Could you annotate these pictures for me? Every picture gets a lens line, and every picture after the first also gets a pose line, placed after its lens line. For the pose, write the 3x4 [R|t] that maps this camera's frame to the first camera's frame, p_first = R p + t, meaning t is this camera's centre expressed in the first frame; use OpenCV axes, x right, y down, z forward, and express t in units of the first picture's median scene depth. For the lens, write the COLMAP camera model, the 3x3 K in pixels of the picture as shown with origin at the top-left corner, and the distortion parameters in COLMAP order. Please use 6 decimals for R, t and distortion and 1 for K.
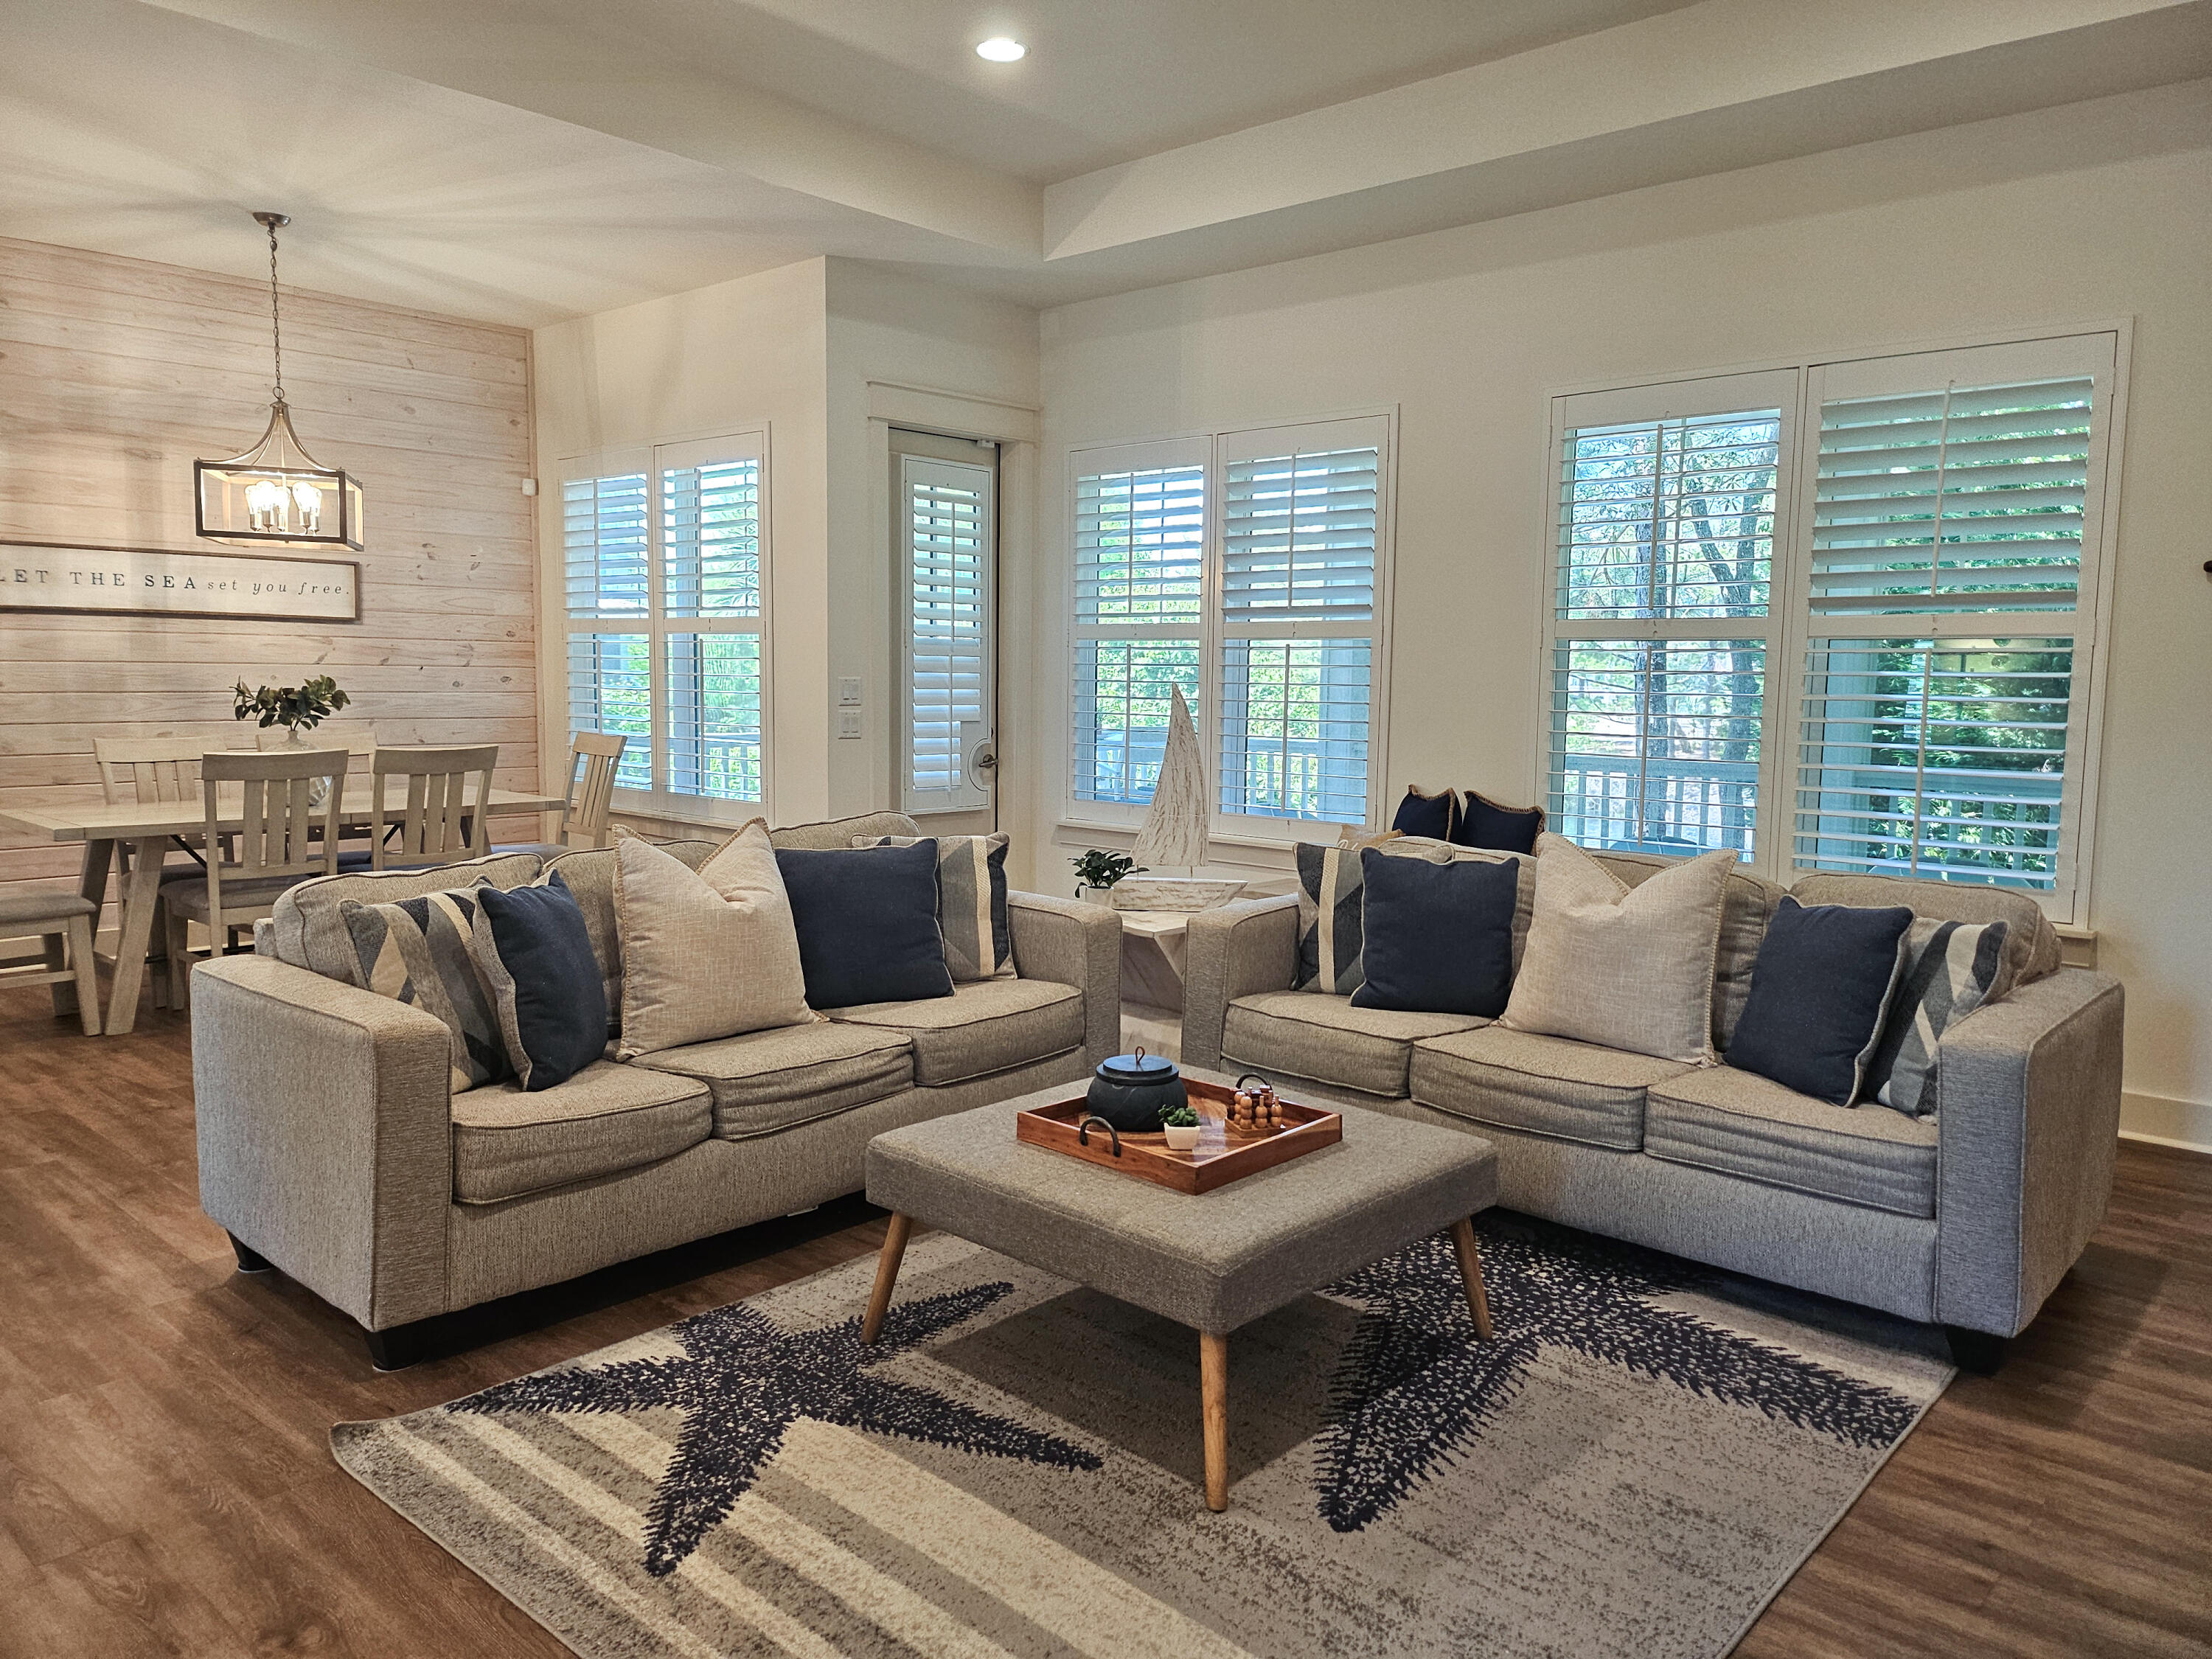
lens RADIAL K [[1548.3, 0, 1118.8], [0, 1548.3, 819.6], [0, 0, 1]] dist [0.046469, -0.065387]
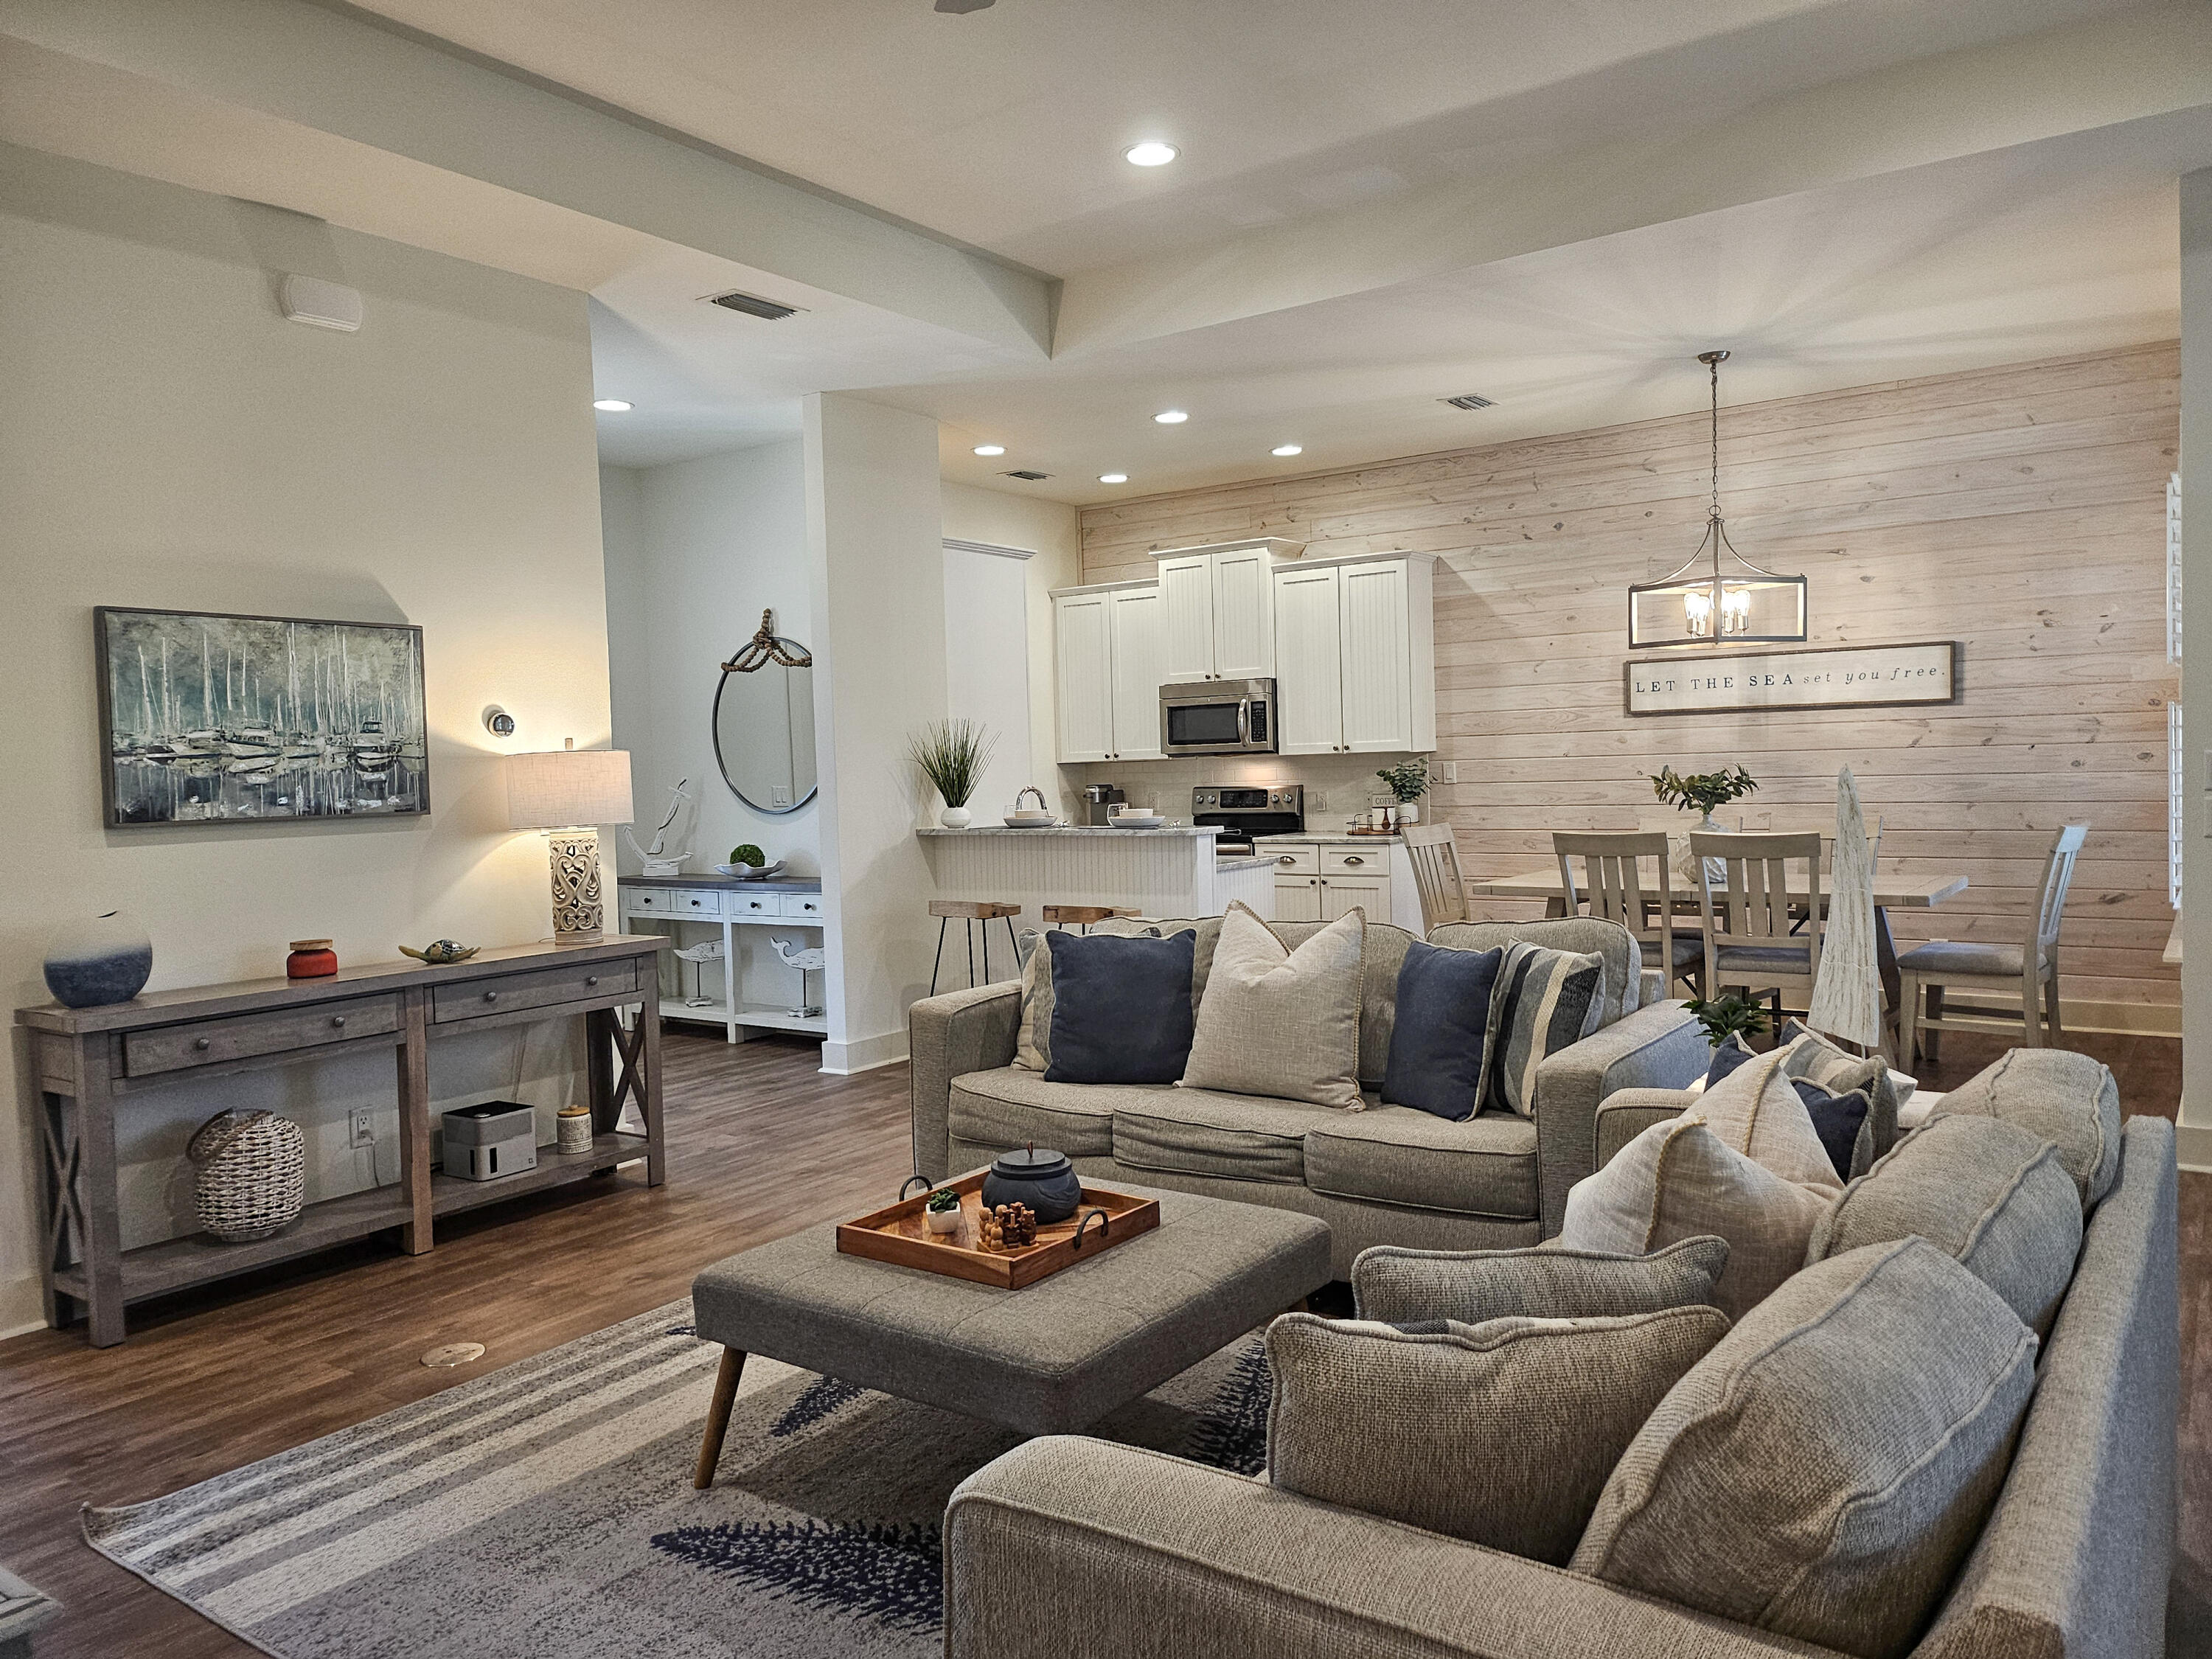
lens RADIAL K [[1548.3, 0, 1118.8], [0, 1548.3, 819.6], [0, 0, 1]] dist [0.046469, -0.065387]
pose [[0.108941, 0.019091, -0.993865, 0.461162], [-0.063558, 0.997904, 0.012202, -0.035902], [0.992014, 0.061838, 0.109926, 0.418557]]
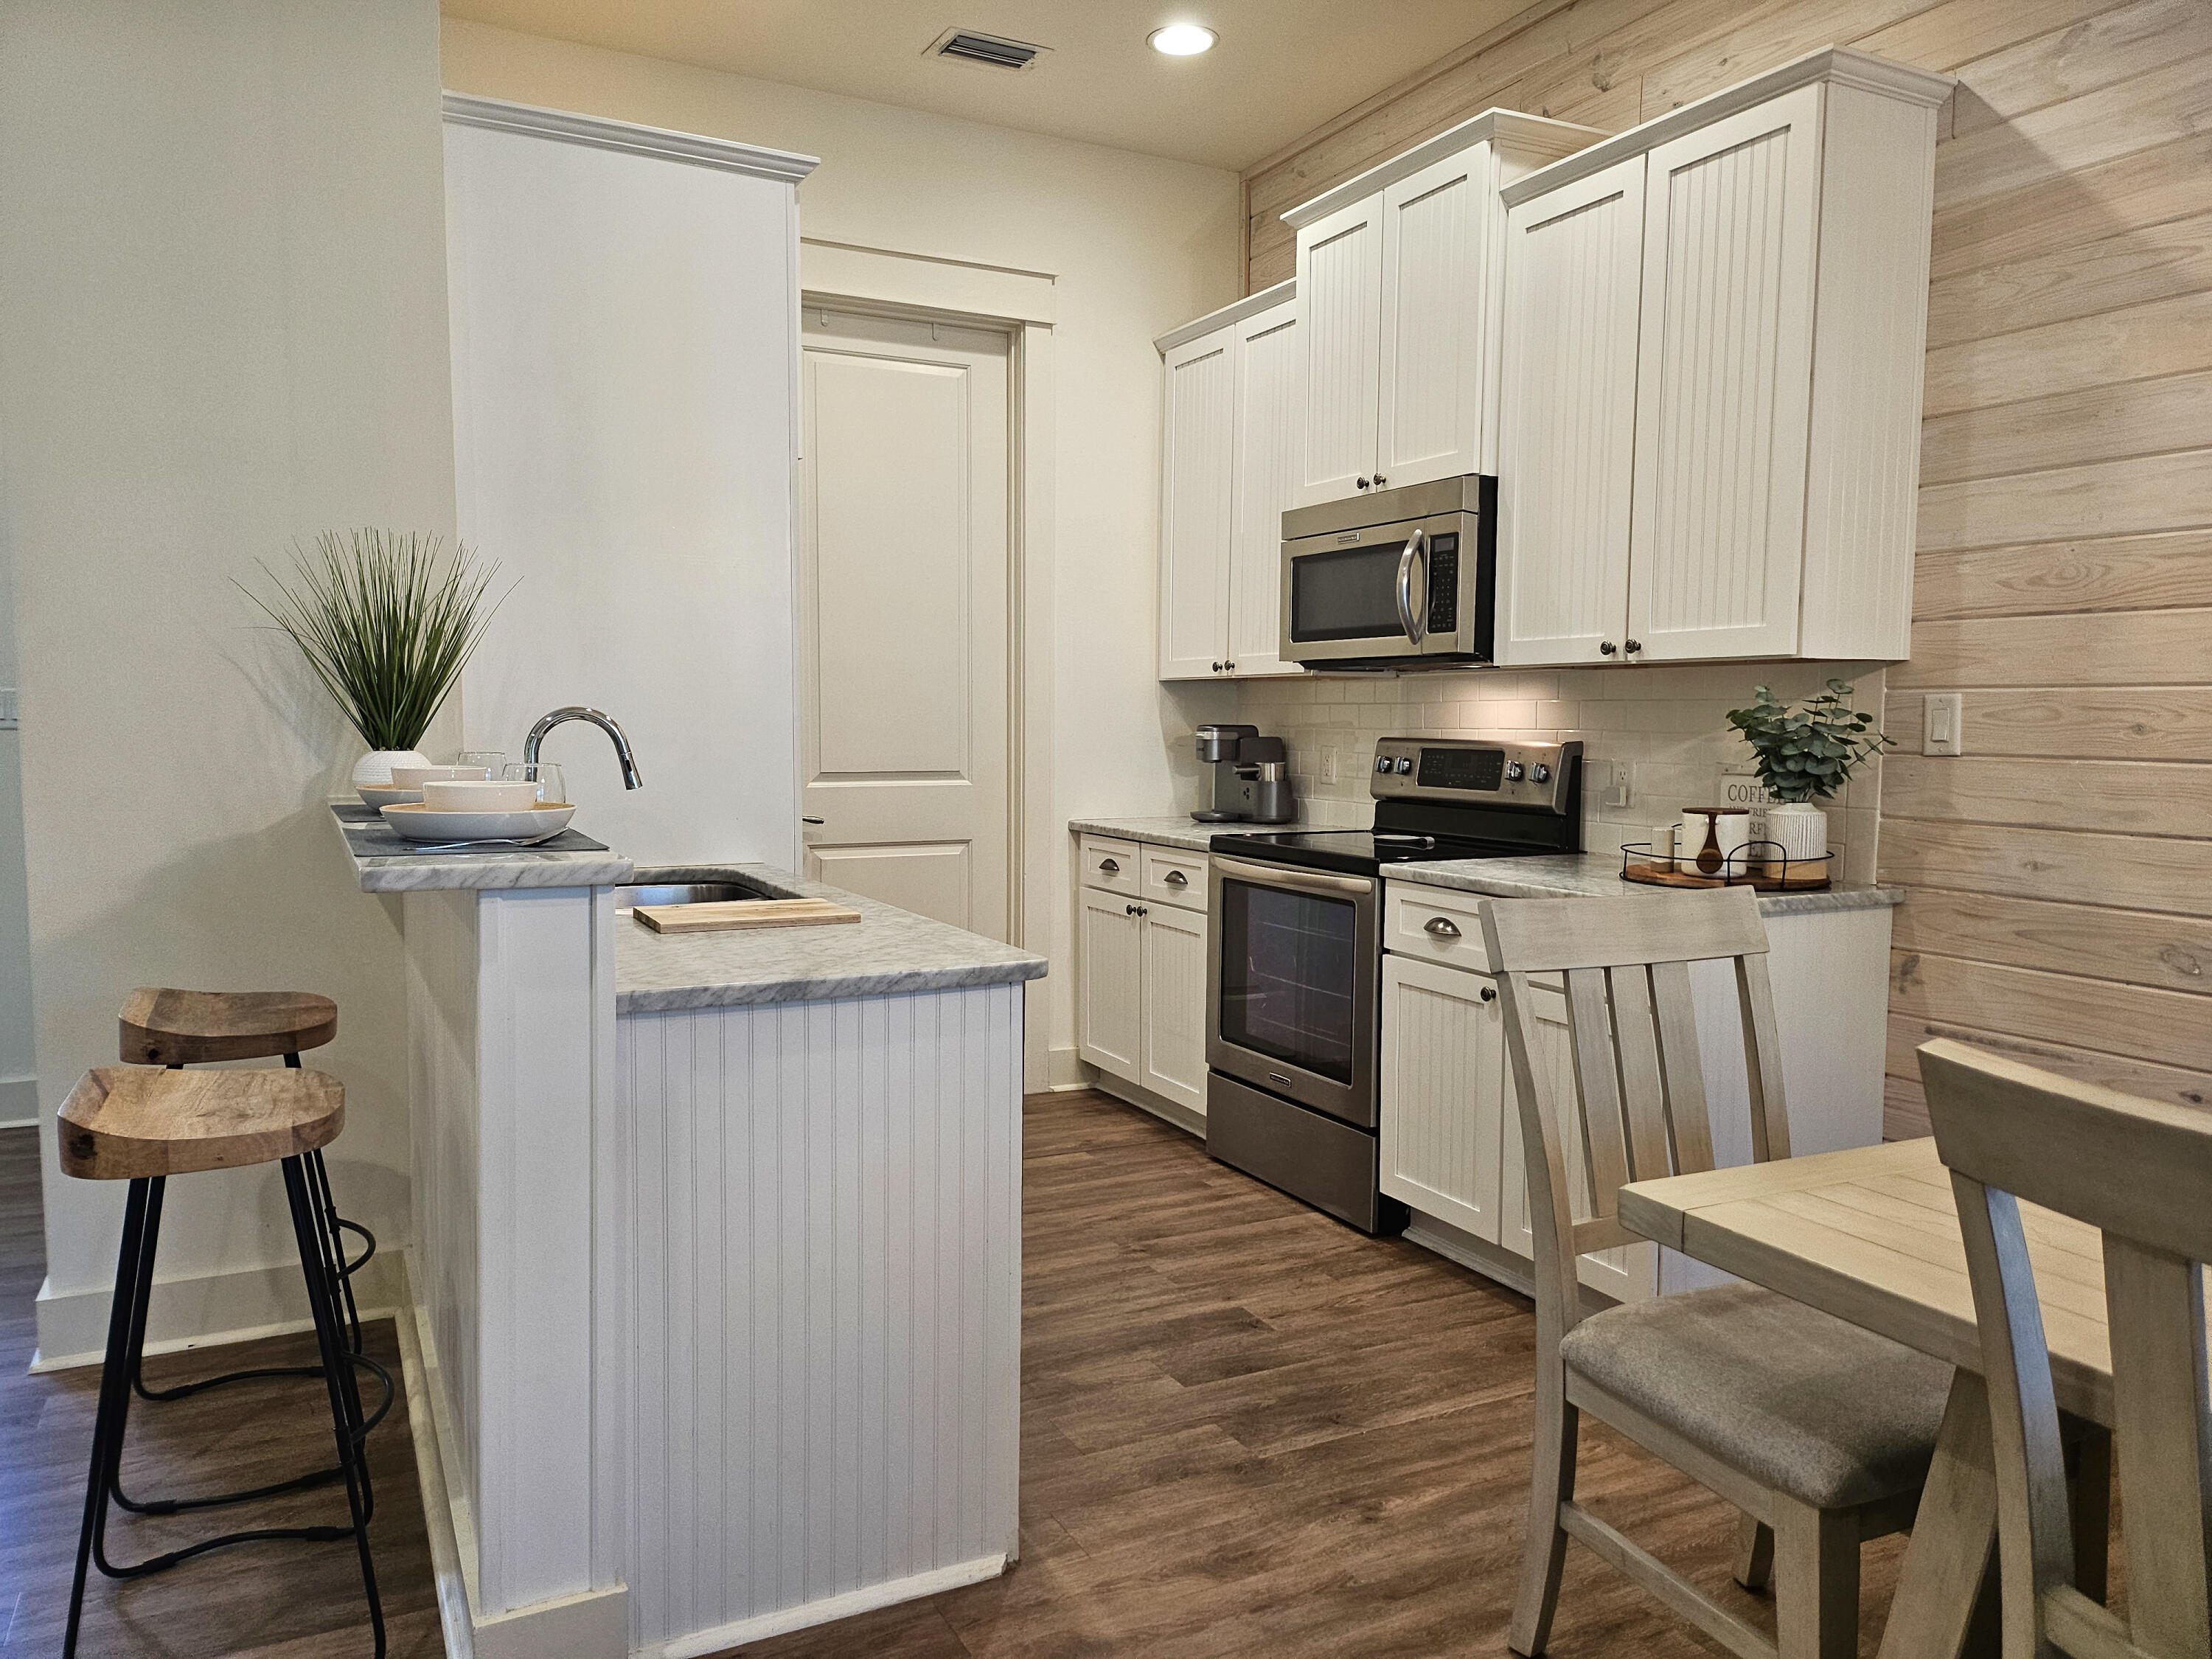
lens RADIAL K [[1554.0, 0, 1106.0], [0, 1554.0, 829.5], [0, 0, 1]] dist [0.065346, -0.059032]
pose [[-0.375102, 0.052634, -0.925488, -0.272412], [-0.101053, 0.990115, 0.097266, -0.065775], [0.921459, 0.130008, -0.366075, 0.774733]]
